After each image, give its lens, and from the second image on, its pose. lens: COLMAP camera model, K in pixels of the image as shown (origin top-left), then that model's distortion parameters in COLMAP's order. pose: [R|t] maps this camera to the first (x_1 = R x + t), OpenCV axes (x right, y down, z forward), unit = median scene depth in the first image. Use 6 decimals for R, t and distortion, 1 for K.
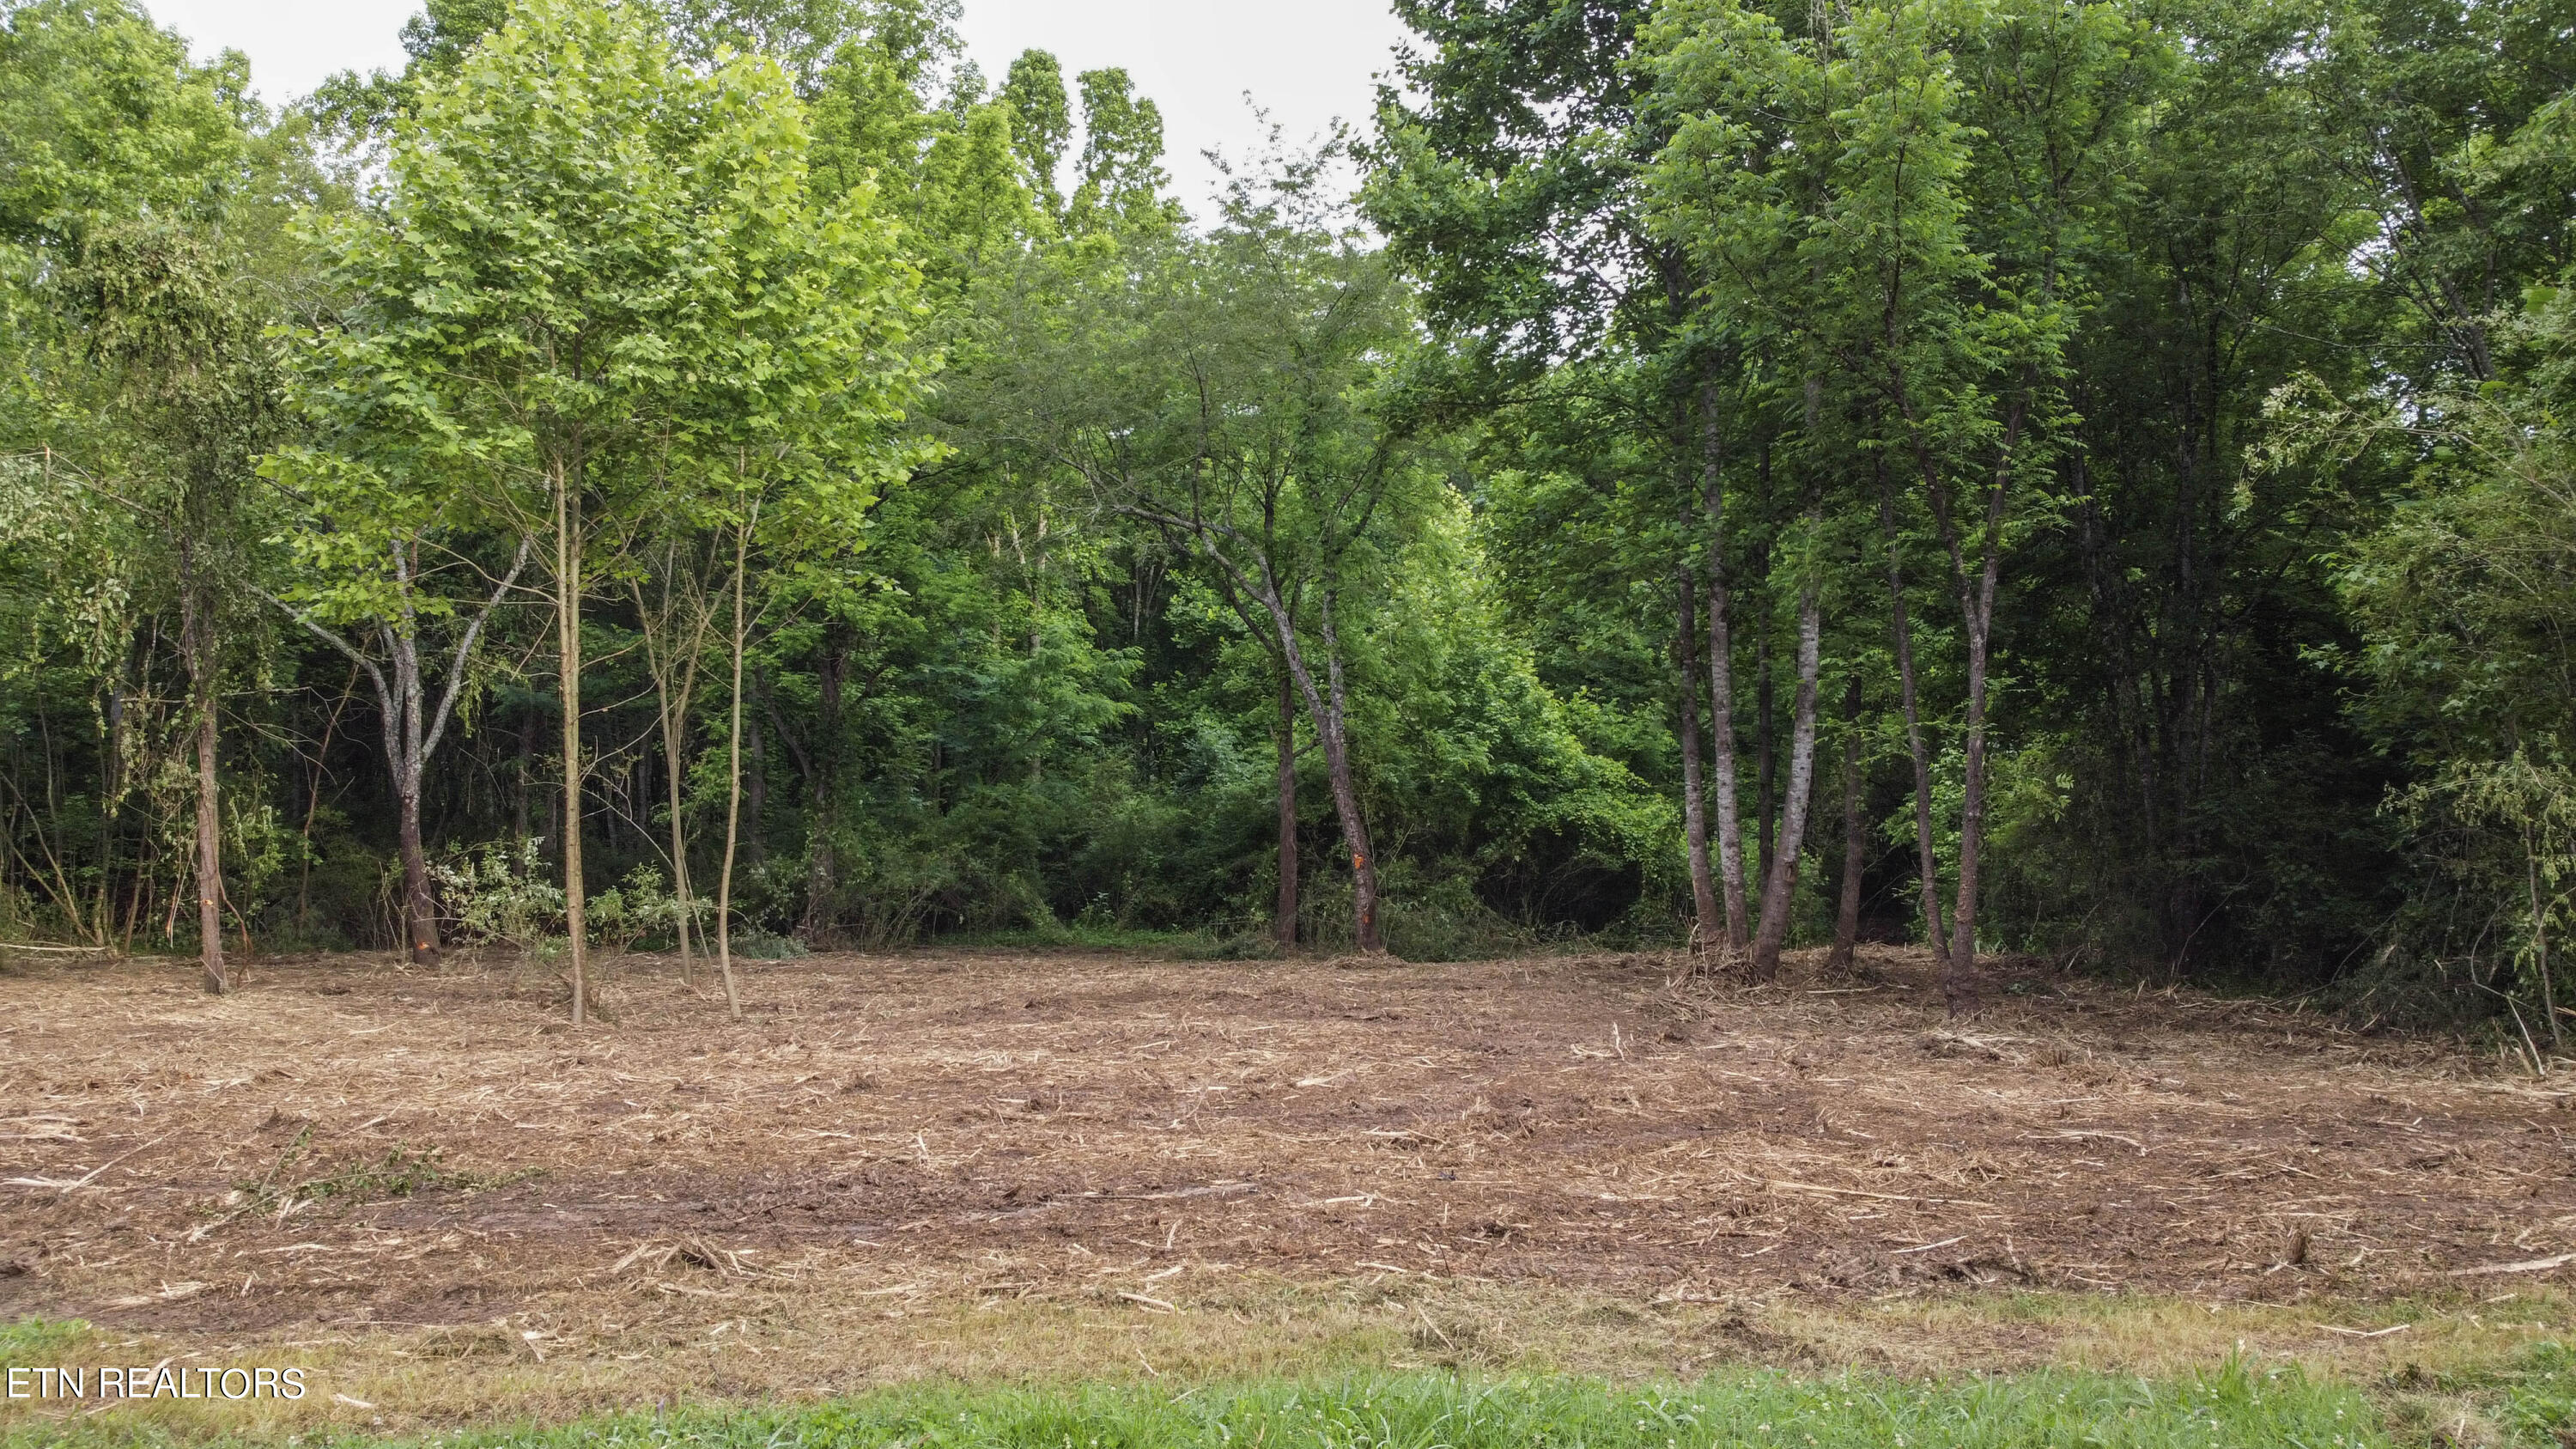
lens RADIAL K [[1945.5, 0, 1278.6], [0, 1945.5, 719.0], [0, 0, 1]] dist [0.006829, -0.008714]
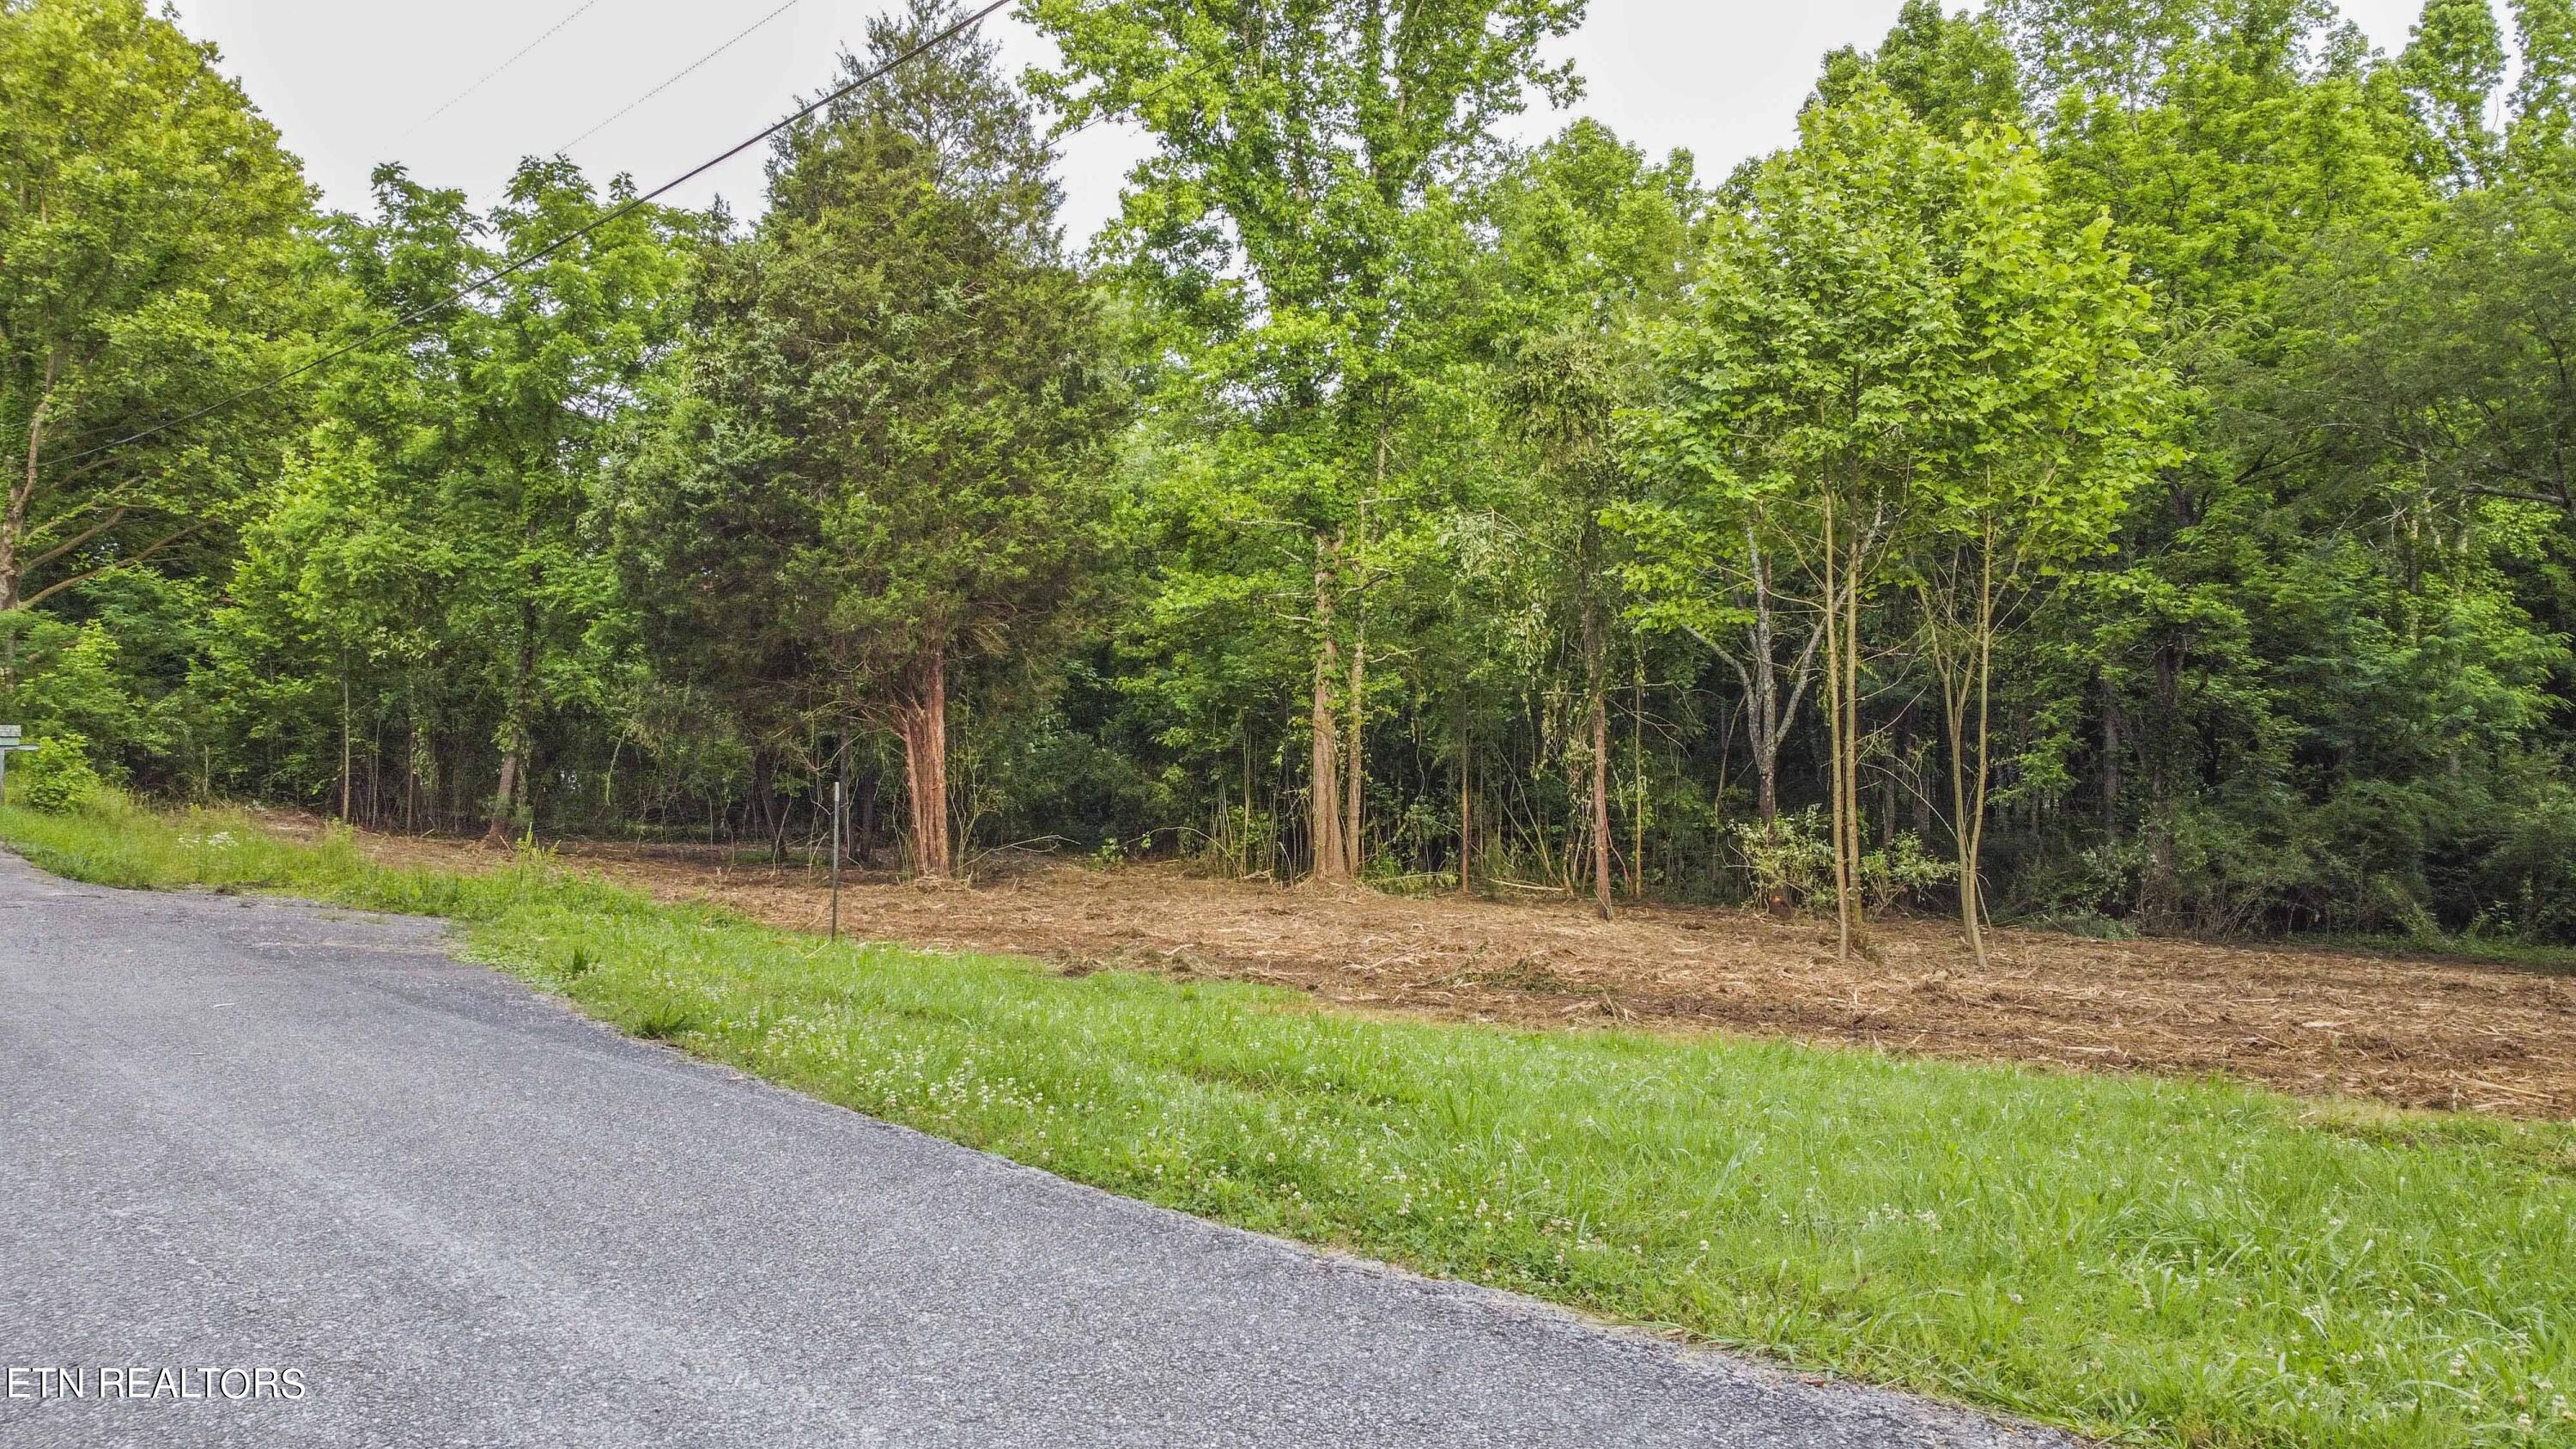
lens RADIAL K [[1945.5, 0, 1291.5], [0, 1945.5, 722.4], [0, 0, 1]] dist [0.006829, -0.008714]
pose [[0.751945, 0.004822, -0.659208, 0.164255], [-0.002819, 0.999988, 0.004100, 0.005402], [0.659220, -0.001225, 0.751950, -0.123142]]
